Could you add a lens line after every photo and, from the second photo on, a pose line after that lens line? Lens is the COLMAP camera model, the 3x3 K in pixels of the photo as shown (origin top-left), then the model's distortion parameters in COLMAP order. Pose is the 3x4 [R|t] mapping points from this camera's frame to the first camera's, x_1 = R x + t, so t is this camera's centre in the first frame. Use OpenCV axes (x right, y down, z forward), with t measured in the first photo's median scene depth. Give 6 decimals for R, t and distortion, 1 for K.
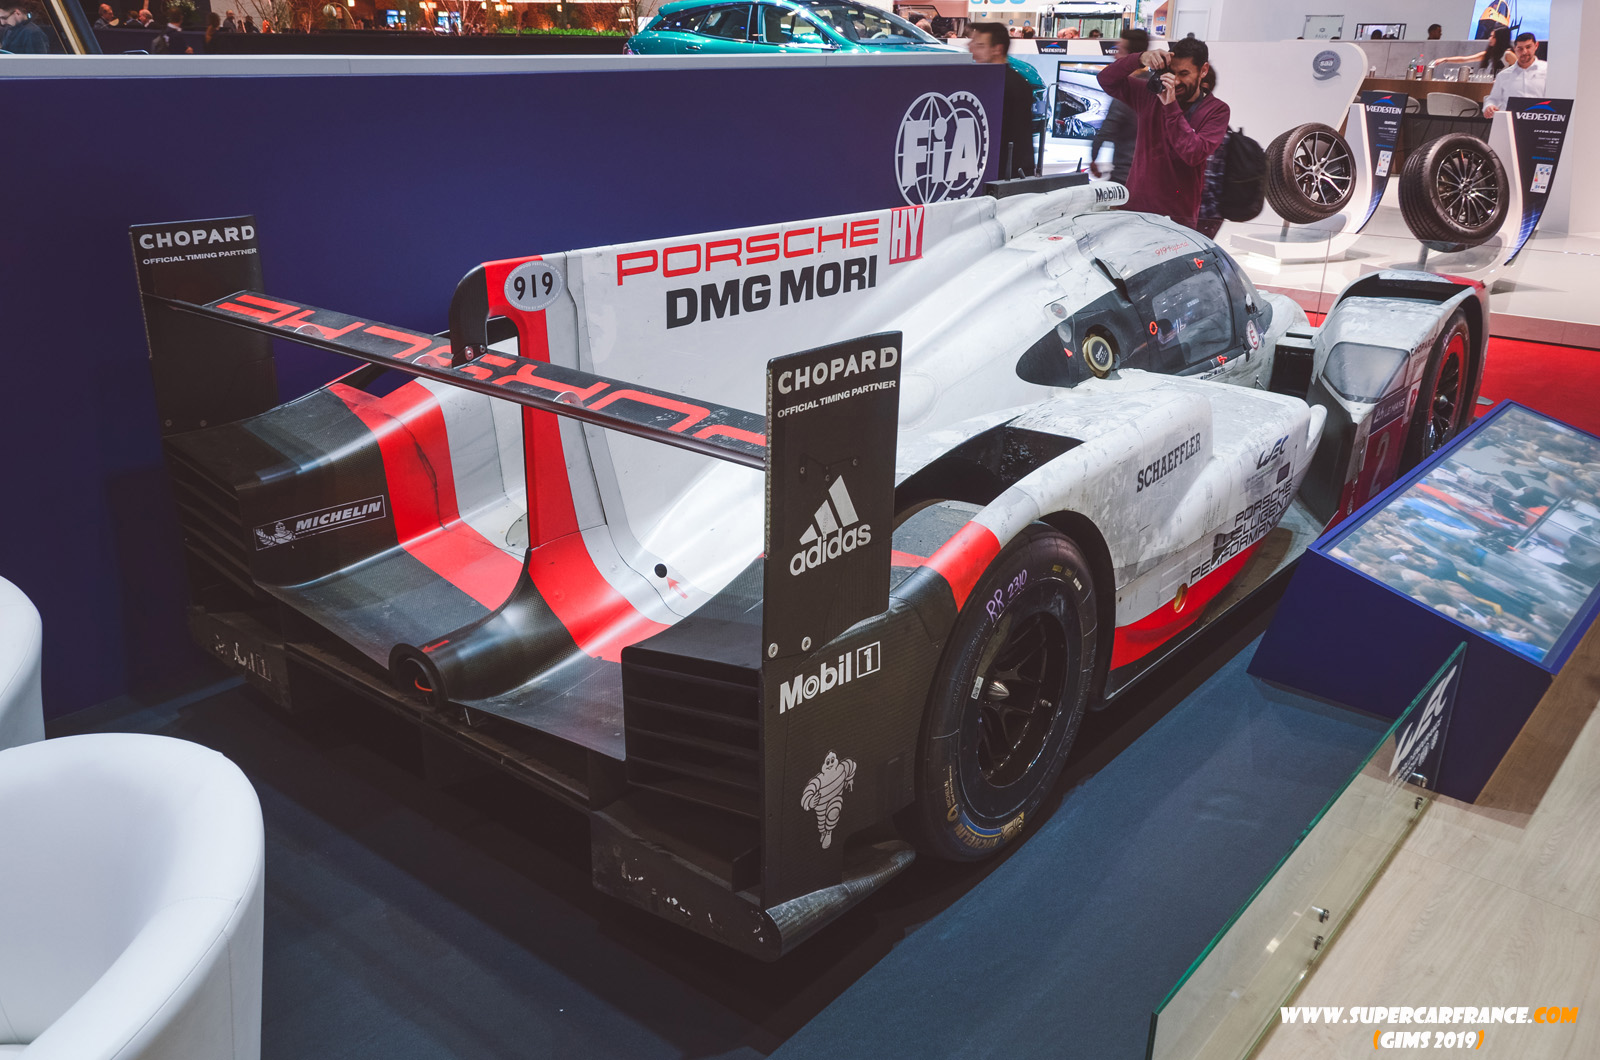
lens RADIAL K [[1240.2, 0, 800.1], [0, 1240.2, 531.5], [0, 0, 1]] dist [0.002024, -0.004972]
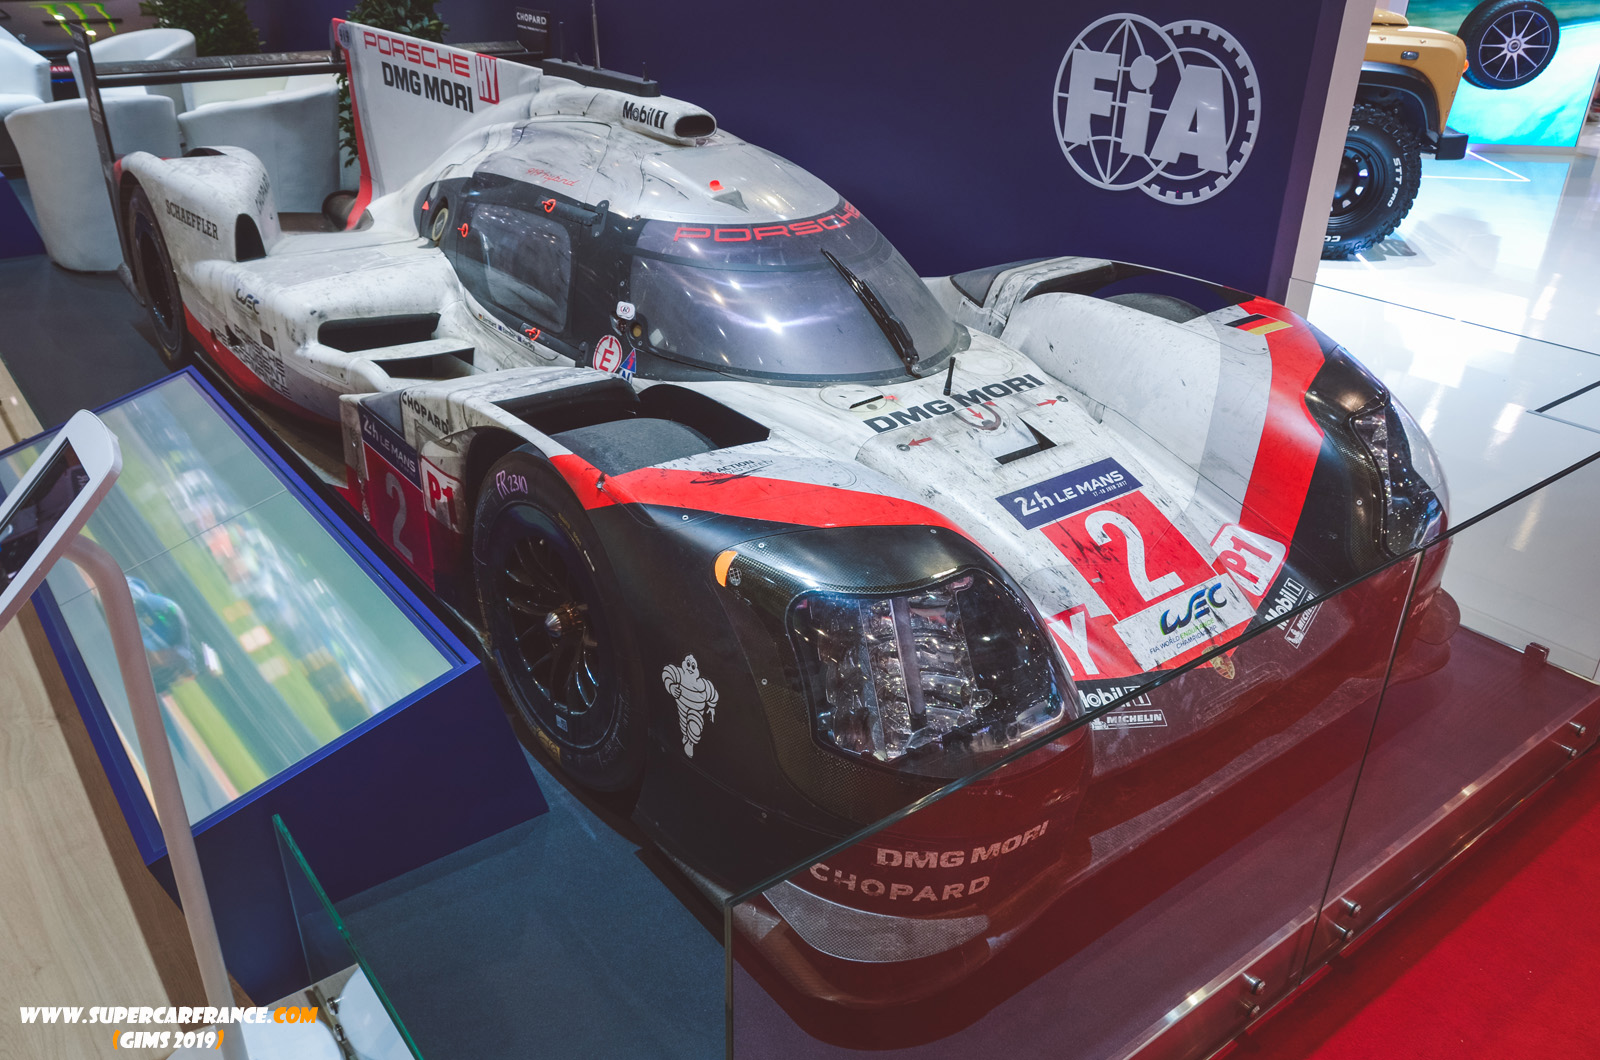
lens RADIAL K [[1240.2, 0, 801.3], [0, 1240.2, 529.2], [0, 0, 1]] dist [0.002024, -0.004972]
pose [[-0.204319, 0.427893, -0.880432, 0.822698], [-0.380630, 0.793903, 0.474171, -0.373165], [0.901873, 0.432001, 0.000660, 0.936402]]
